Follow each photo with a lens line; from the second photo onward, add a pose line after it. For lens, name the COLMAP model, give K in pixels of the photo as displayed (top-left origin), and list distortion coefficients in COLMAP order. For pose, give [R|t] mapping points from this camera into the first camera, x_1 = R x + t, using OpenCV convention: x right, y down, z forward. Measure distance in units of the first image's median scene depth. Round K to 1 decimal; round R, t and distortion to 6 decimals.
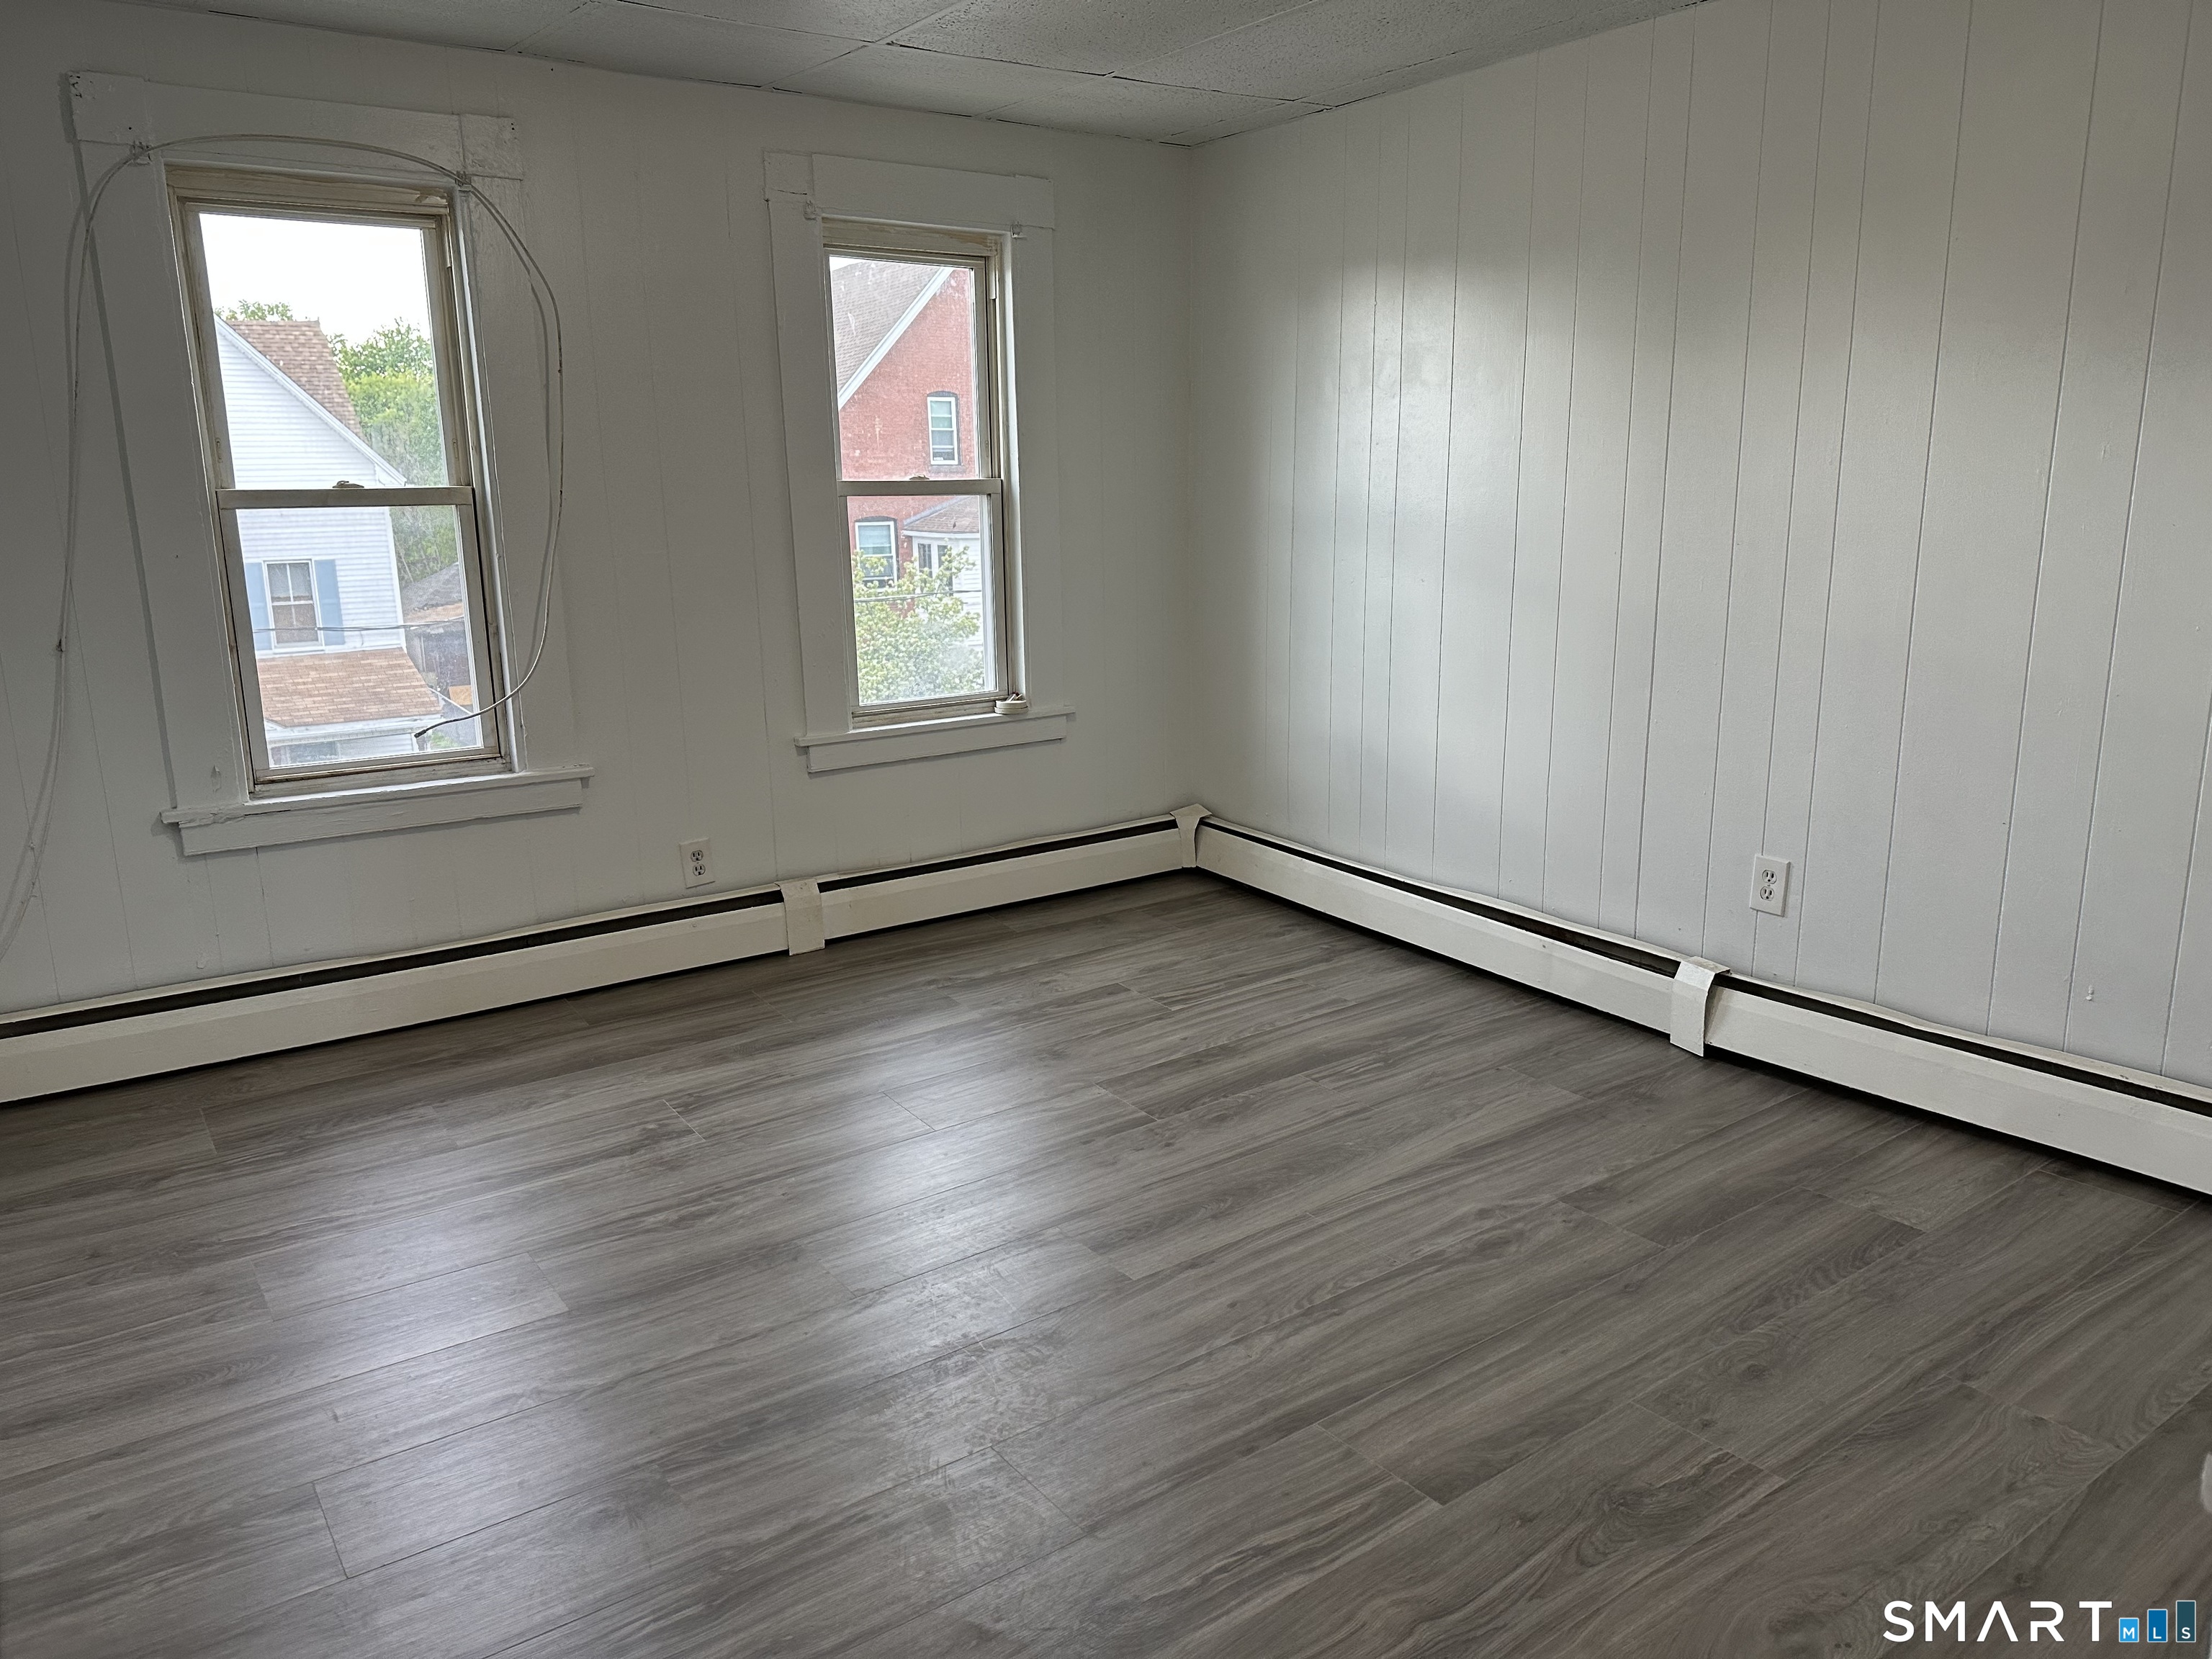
lens RADIAL K [[1565.2, 0, 1097.1], [0, 1565.2, 828.0], [0, 0, 1]] dist [0.129421, -0.151409]
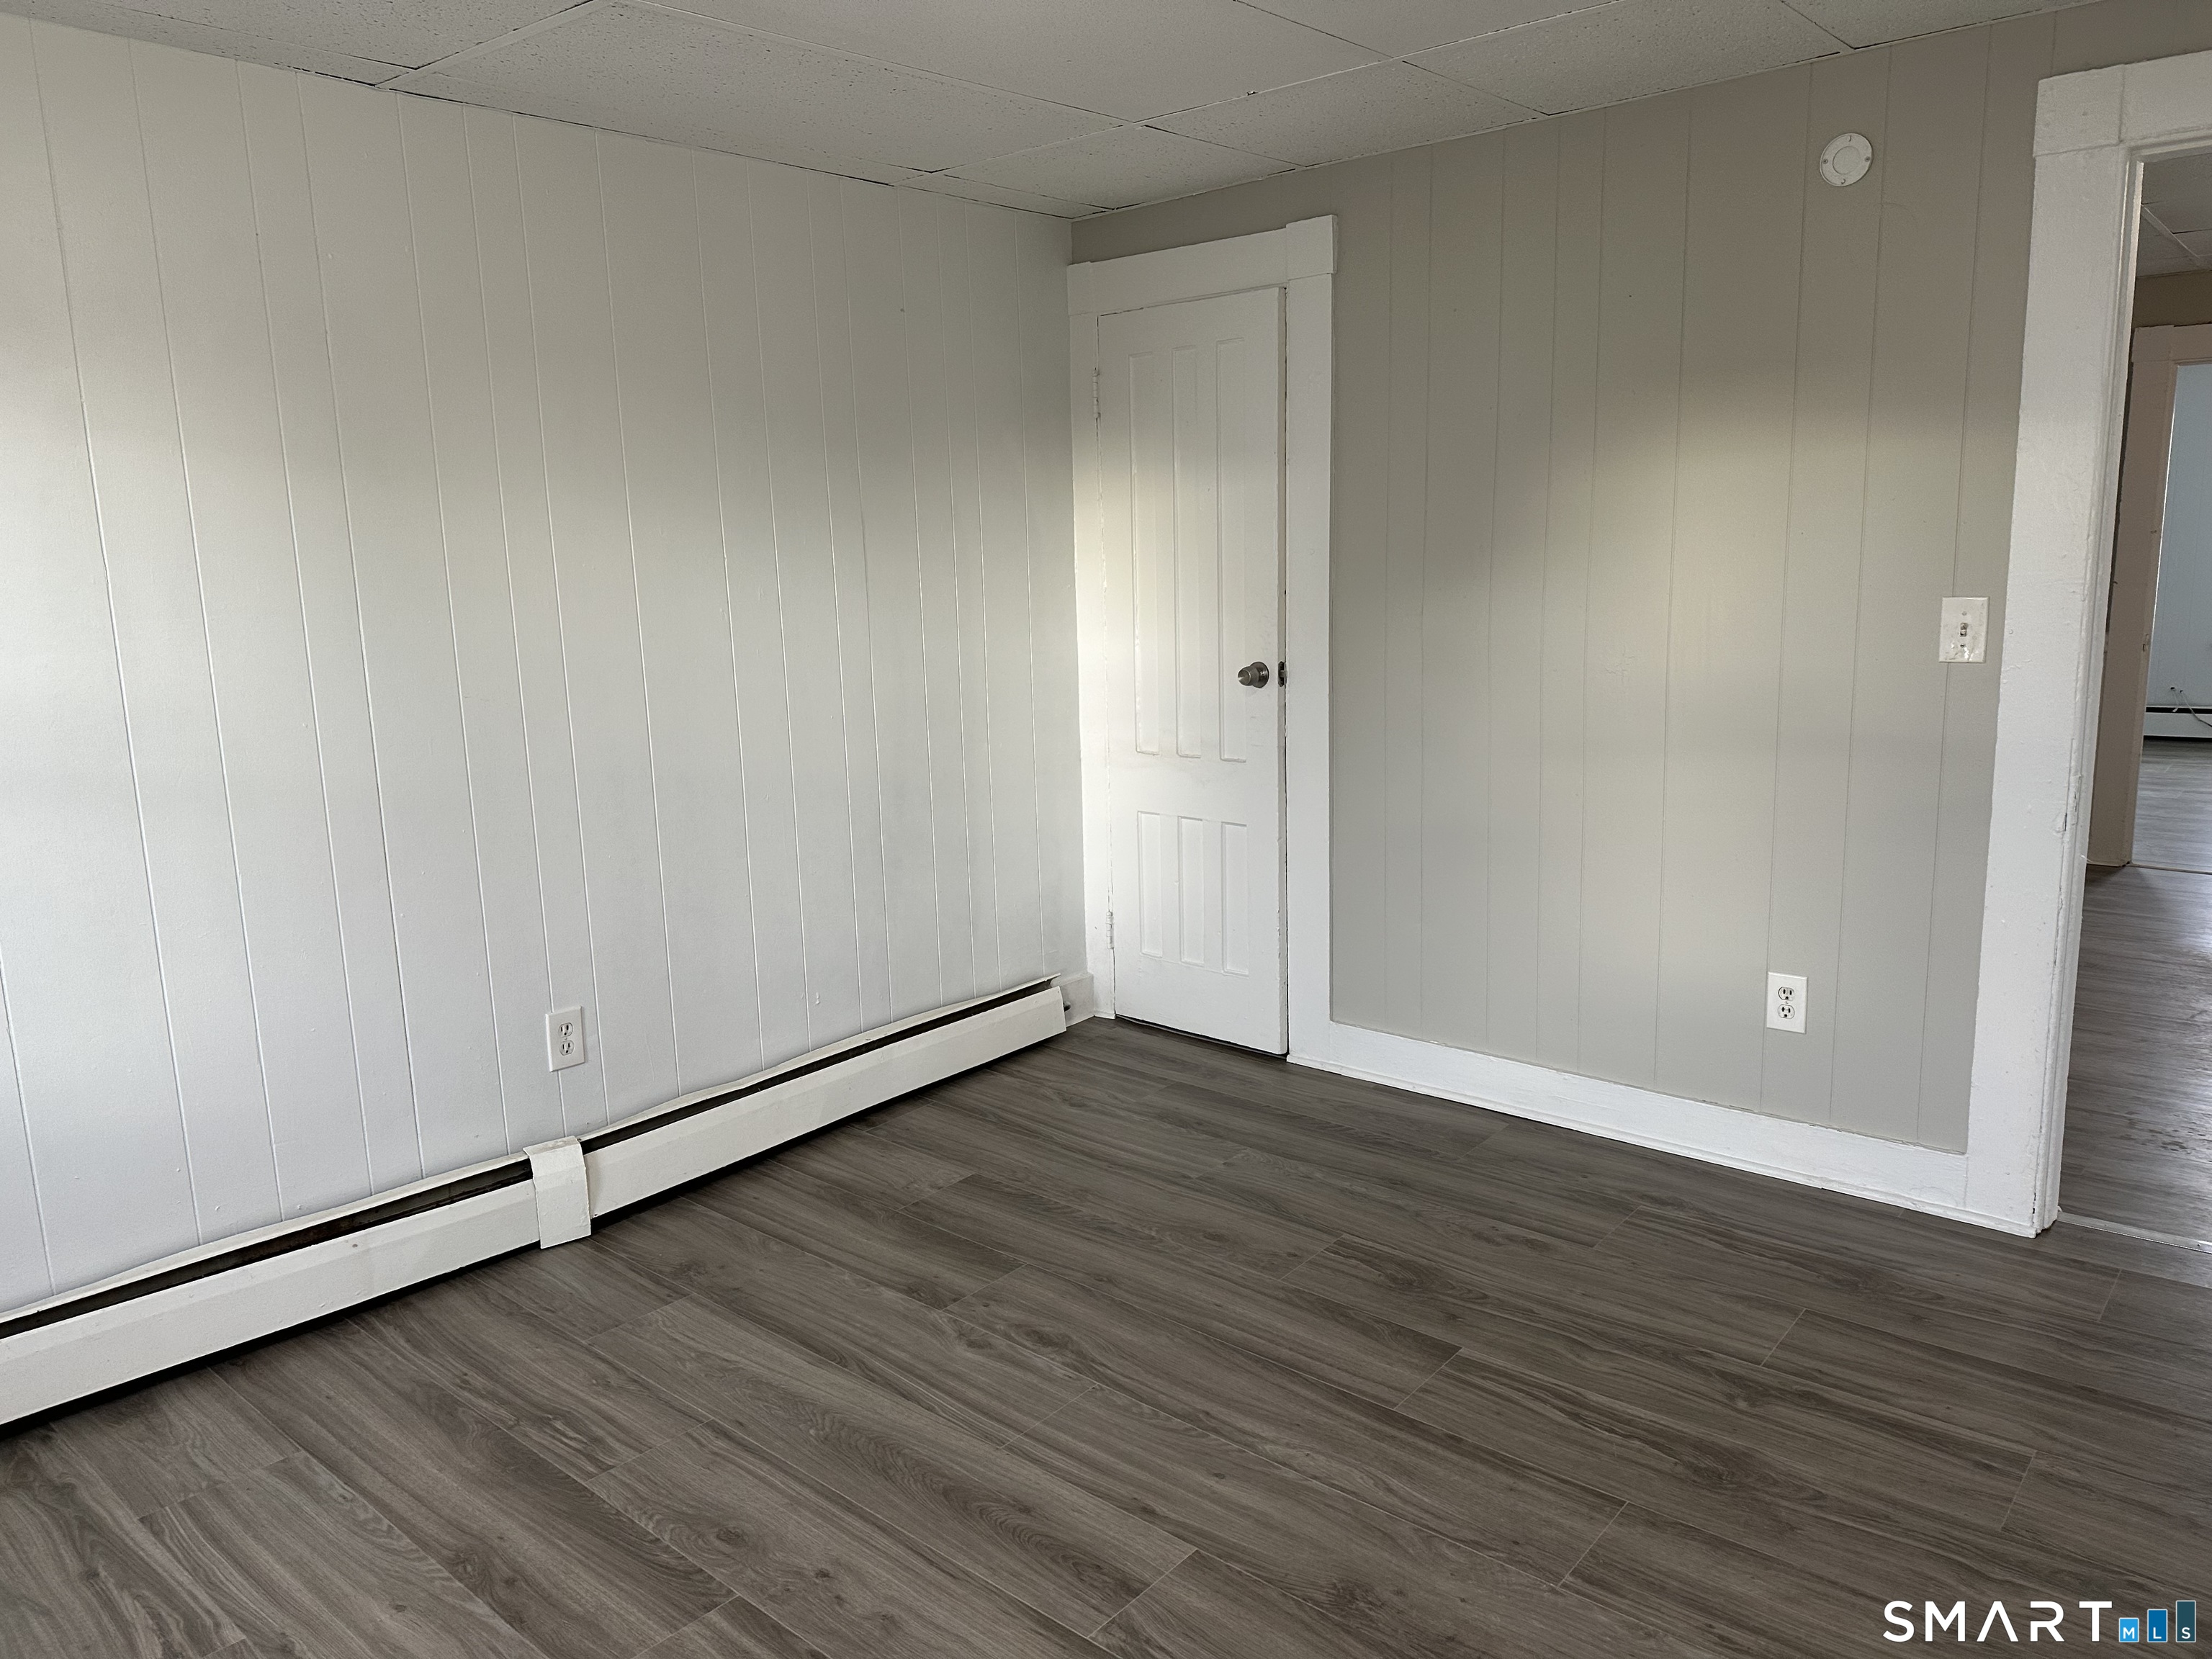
lens RADIAL K [[1565.2, 0, 1097.1], [0, 1565.2, 828.0], [0, 0, 1]] dist [0.129421, -0.151409]
pose [[-0.239886, -0.149525, 0.959217, -0.705012], [0.242236, 0.947595, 0.208293, -0.262122], [-0.940094, 0.282323, -0.191094, 1.072884]]
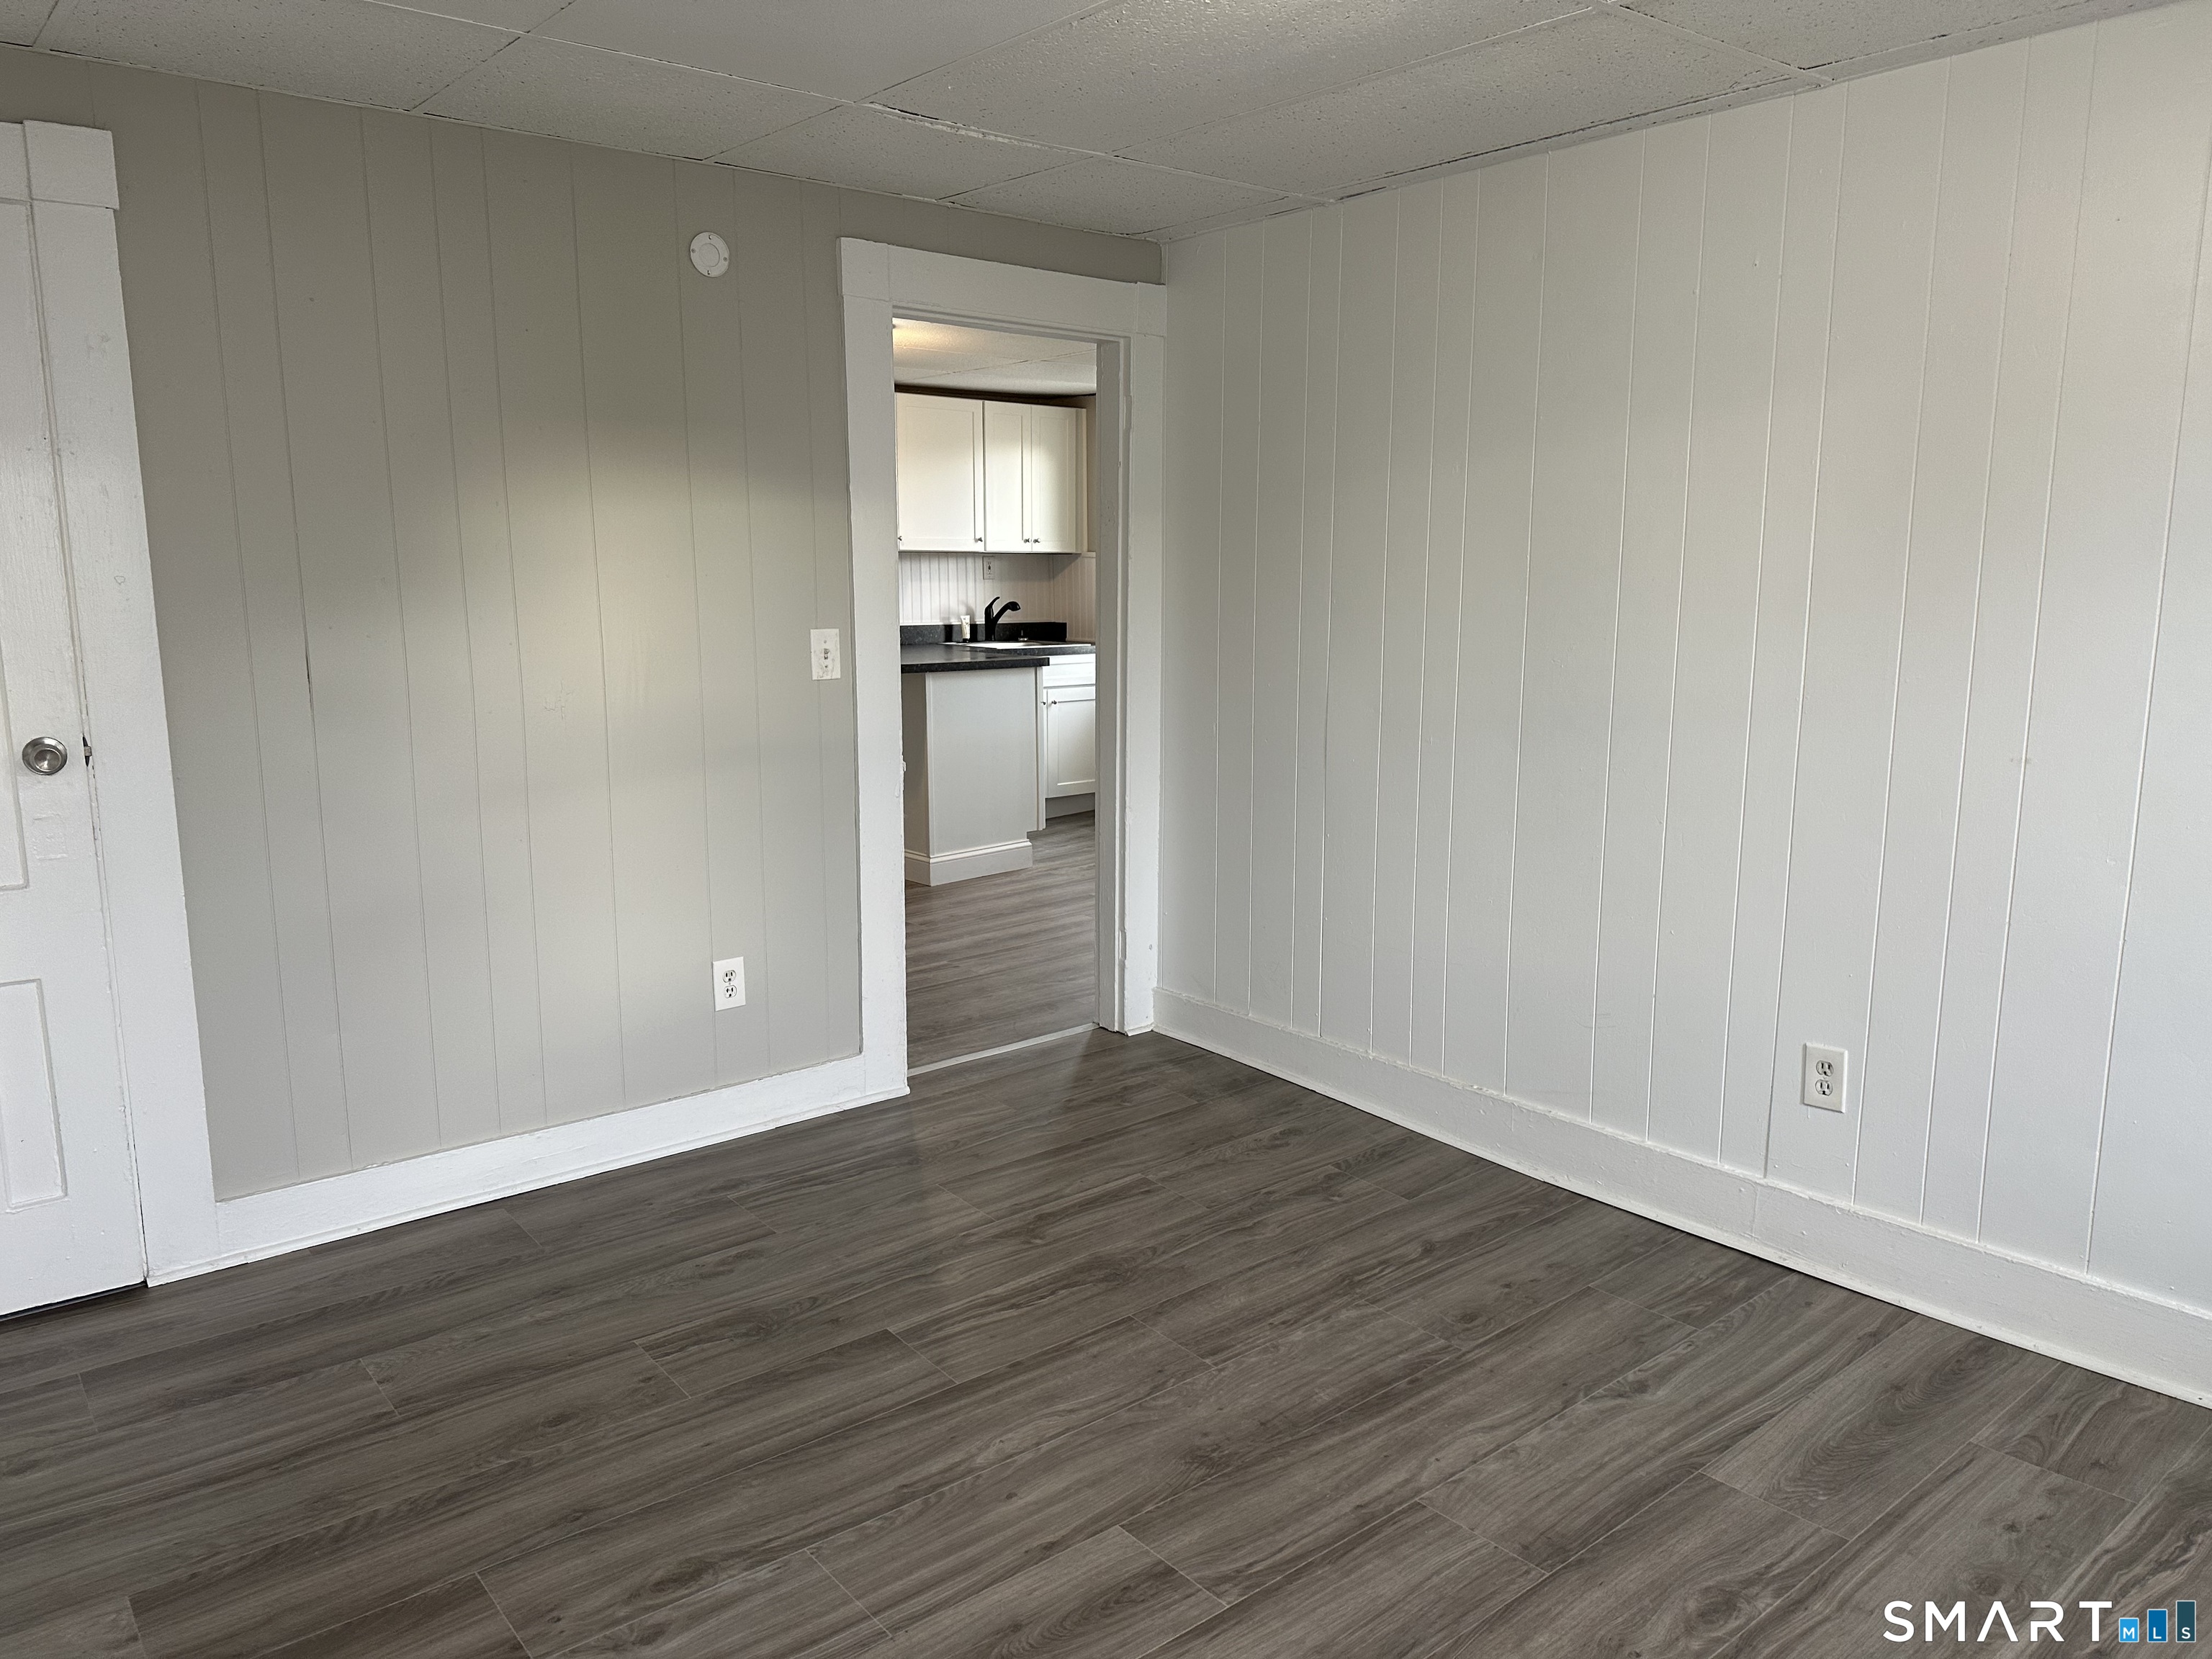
lens RADIAL K [[1565.2, 0, 1097.1], [0, 1565.2, 828.0], [0, 0, 1]] dist [0.129421, -0.151409]
pose [[-0.997830, 0.031527, -0.057807, 0.071567], [0.007206, 0.924939, 0.380048, -0.404071], [0.065450, 0.378806, -0.923159, 1.629129]]
